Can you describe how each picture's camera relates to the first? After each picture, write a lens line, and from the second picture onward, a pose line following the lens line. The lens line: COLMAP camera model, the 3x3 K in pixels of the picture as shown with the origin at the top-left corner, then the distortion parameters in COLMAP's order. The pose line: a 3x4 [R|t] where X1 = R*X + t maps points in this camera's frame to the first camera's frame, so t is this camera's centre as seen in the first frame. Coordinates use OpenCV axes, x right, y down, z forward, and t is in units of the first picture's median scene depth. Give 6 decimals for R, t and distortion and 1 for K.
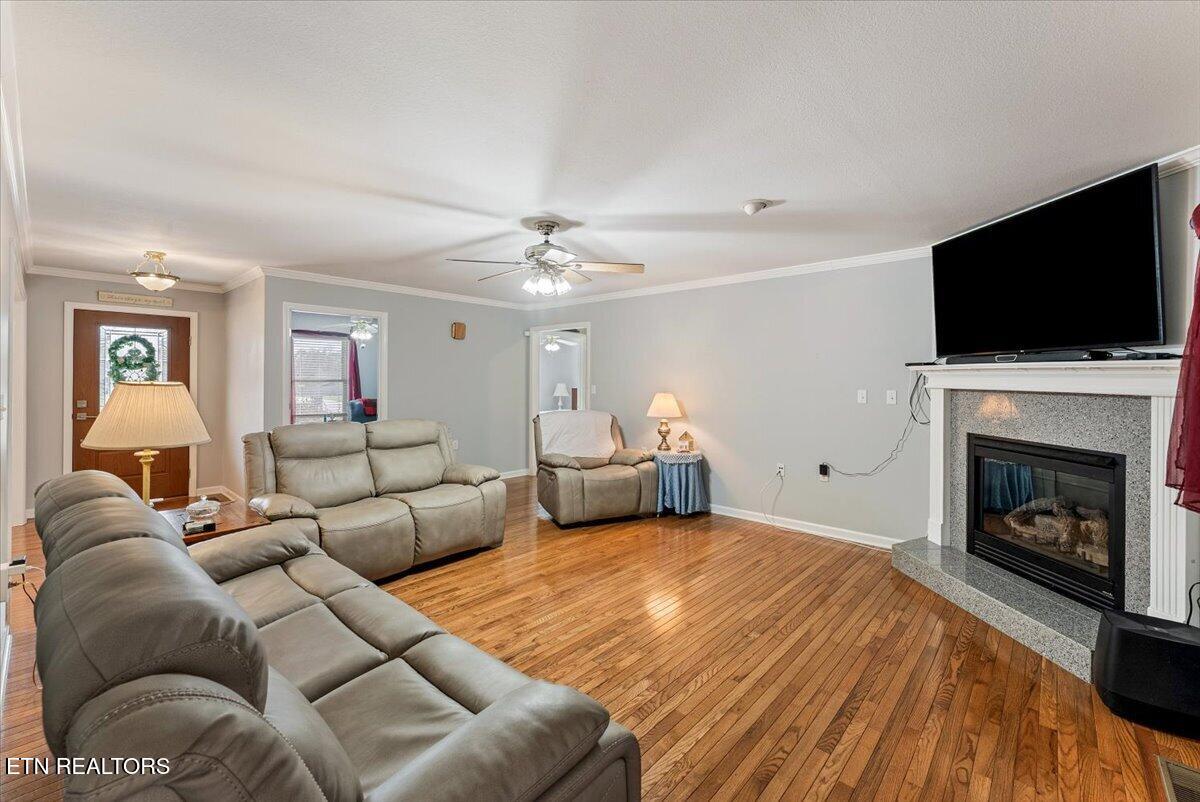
lens RADIAL K [[499.7, 0, 603.3], [0, 499.7, 380.9], [0, 0, 1]] dist [0.000528, 0.000051]
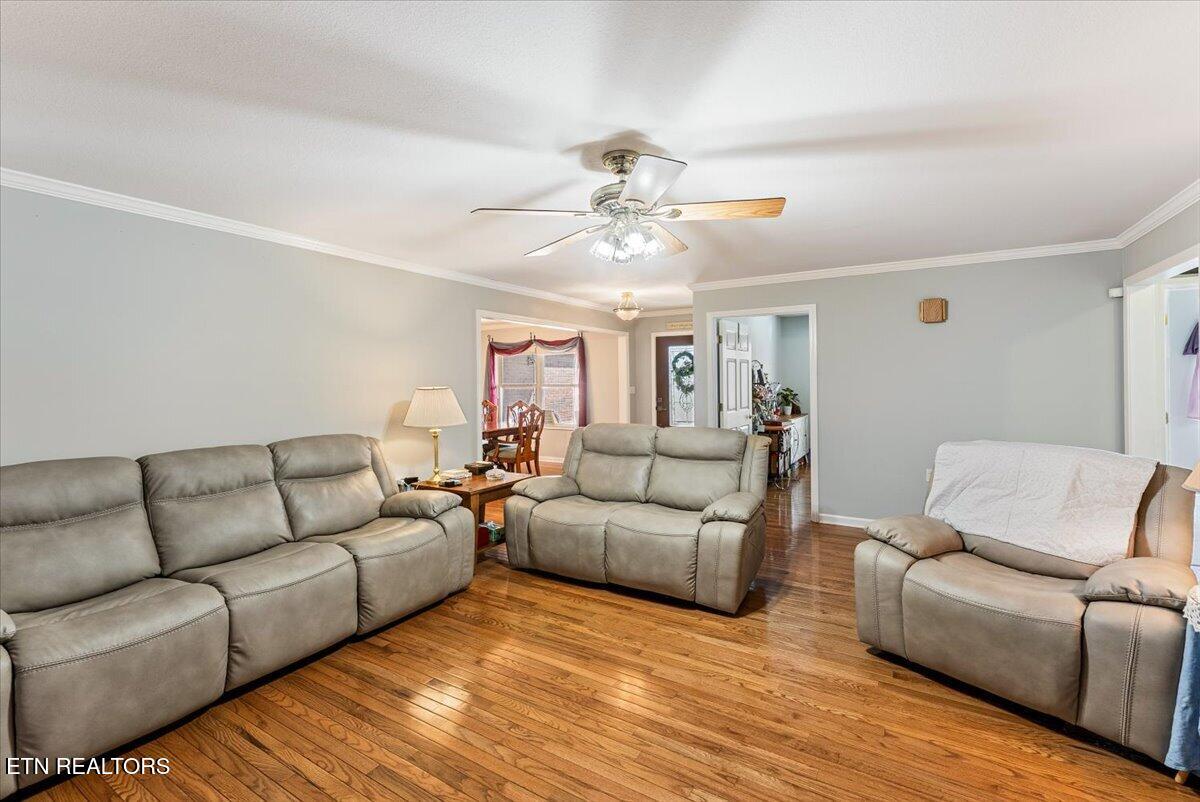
lens RADIAL K [[500.1, 0, 641.1], [0, 500.1, 385.0], [0, 0, 1]] dist [-0.001459, -0.000009]
pose [[0.211894, -0.000039, -0.977293, 0.513596], [0.006238, 0.999980, 0.001313, -0.001849], [0.977273, -0.006374, 0.211890, 0.804142]]
